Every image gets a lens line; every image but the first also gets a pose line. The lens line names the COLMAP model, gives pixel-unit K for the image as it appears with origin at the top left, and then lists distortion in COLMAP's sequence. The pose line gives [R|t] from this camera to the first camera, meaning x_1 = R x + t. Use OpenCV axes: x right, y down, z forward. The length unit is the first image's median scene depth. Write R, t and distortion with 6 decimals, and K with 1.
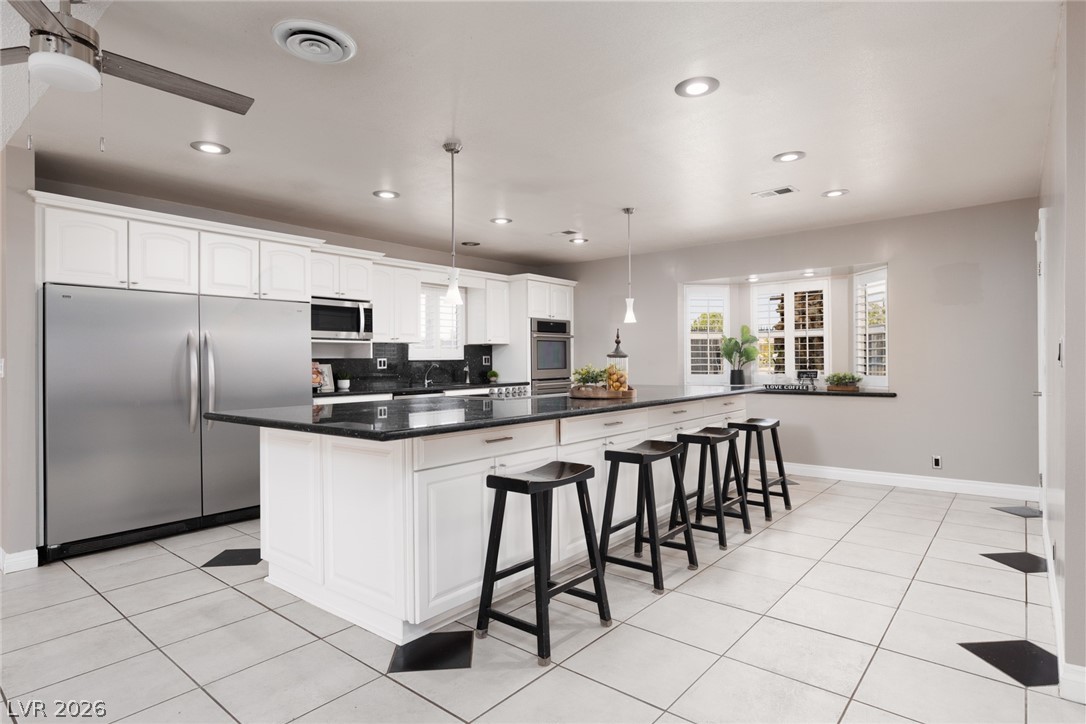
lens RADIAL K [[575.5, 0, 543.0], [0, 575.5, 362.0], [0, 0, 1]] dist [-0.002215, -0.000351]
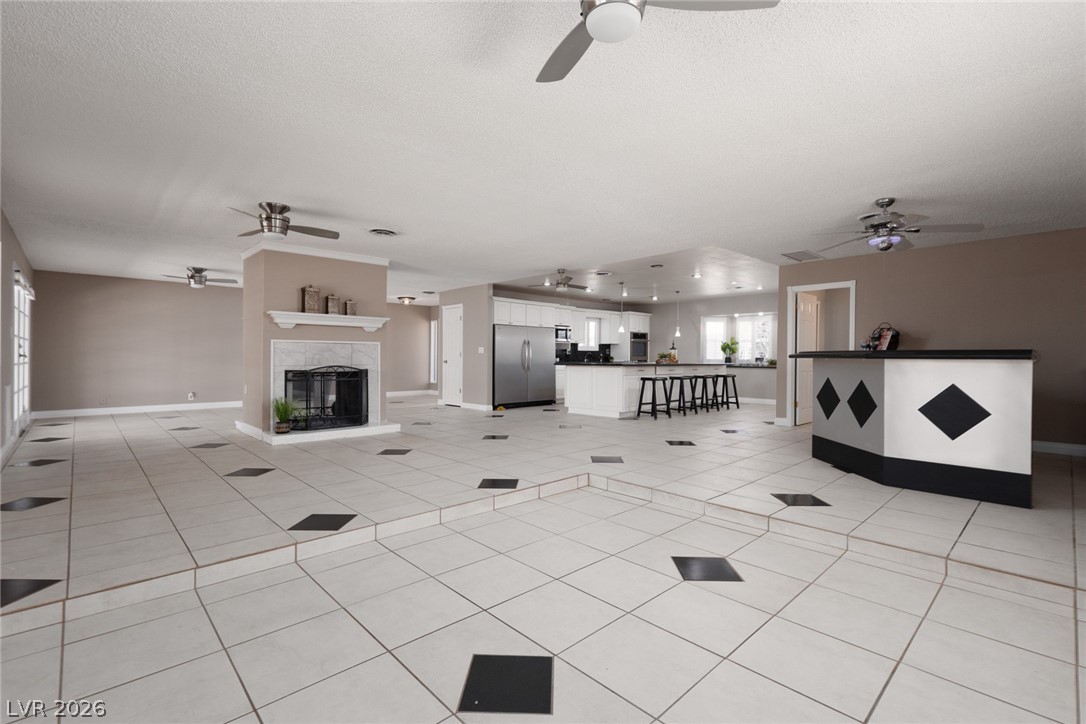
lens RADIAL K [[487.9, 0, 545.9], [0, 487.9, 358.7], [0, 0, 1]] dist [0.001634, -0.000186]
pose [[0.993526, 0.015758, -0.112509, -0.177981], [-0.015532, 0.999875, 0.002881, 0.031855], [0.112540, -0.001114, 0.993647, -1.172902]]
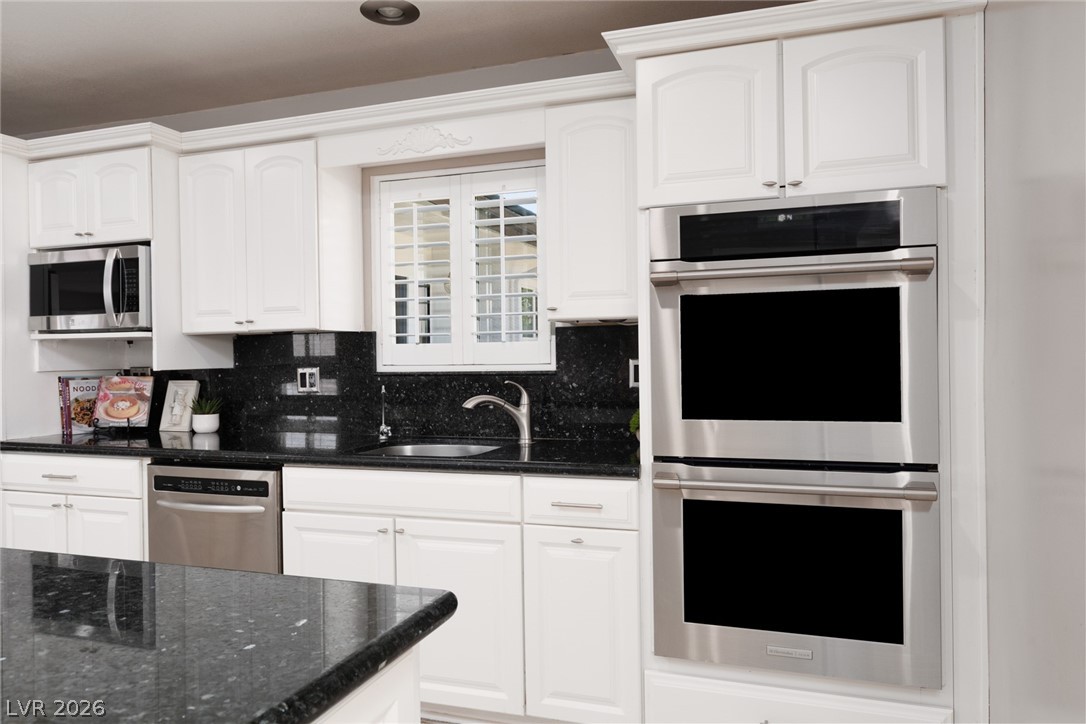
lens RADIAL K [[732.0, 0, 542.4], [0, 732.0, 354.8], [0, 0, 1]] dist [-0.007540, -0.002710]
pose [[0.366483, 0.003343, -0.930419, 0.365506], [0.006024, 0.999964, 0.005966, -0.022140], [0.930405, -0.007791, 0.366449, 1.174795]]
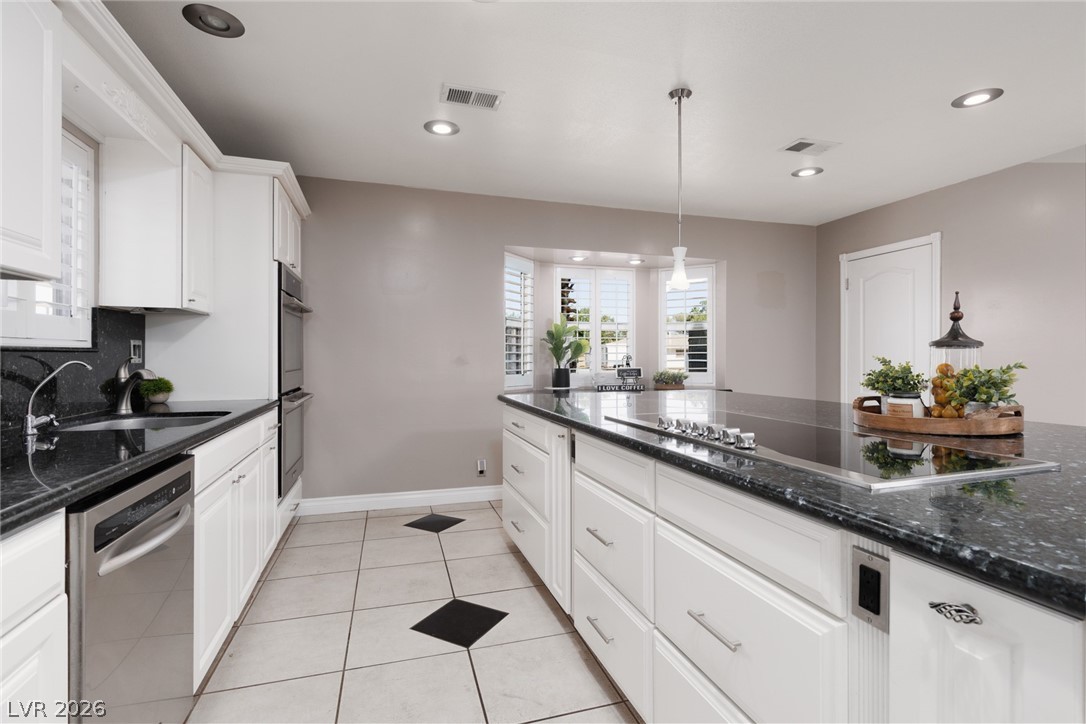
lens RADIAL K [[569.3, 0, 548.6], [0, 569.3, 356.7], [0, 0, 1]] dist [0.000931, -0.000028]
pose [[0.520325, 0.008270, 0.853929, -0.406002], [-0.002041, 0.999962, -0.008440, 0.005536], [-0.853966, 0.002649, 0.520322, 0.817105]]
